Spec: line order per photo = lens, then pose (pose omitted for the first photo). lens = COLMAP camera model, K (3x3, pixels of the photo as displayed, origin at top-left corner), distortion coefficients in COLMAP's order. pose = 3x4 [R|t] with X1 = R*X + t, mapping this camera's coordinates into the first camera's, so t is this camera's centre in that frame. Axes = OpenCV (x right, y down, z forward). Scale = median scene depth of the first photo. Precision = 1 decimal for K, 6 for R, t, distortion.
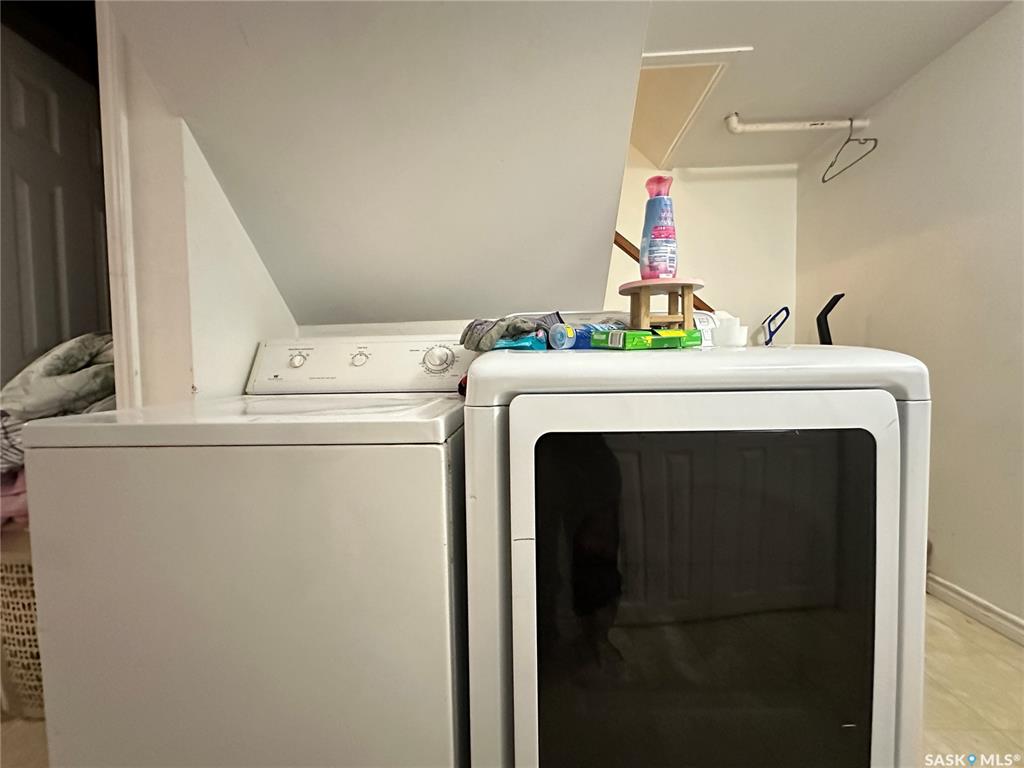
lens RADIAL K [[408.1, 0, 512.3], [0, 408.1, 386.8], [0, 0, 1]] dist [-0.001310, 0.001303]
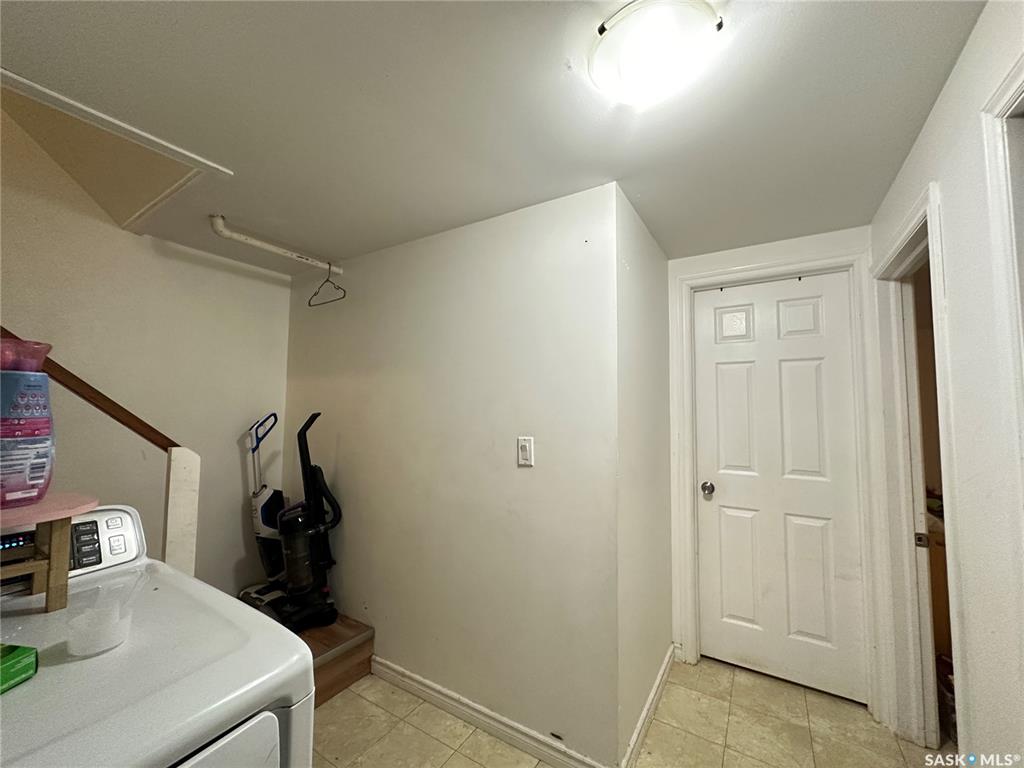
lens RADIAL K [[408.1, 0, 510.3], [0, 408.1, 383.6], [0, 0, 1]] dist [-0.001310, 0.001303]
pose [[0.488027, 0.078052, 0.869332, 0.087436], [0.024949, 0.994339, -0.103282, -0.176237], [-0.872472, 0.072094, 0.483317, 0.000107]]
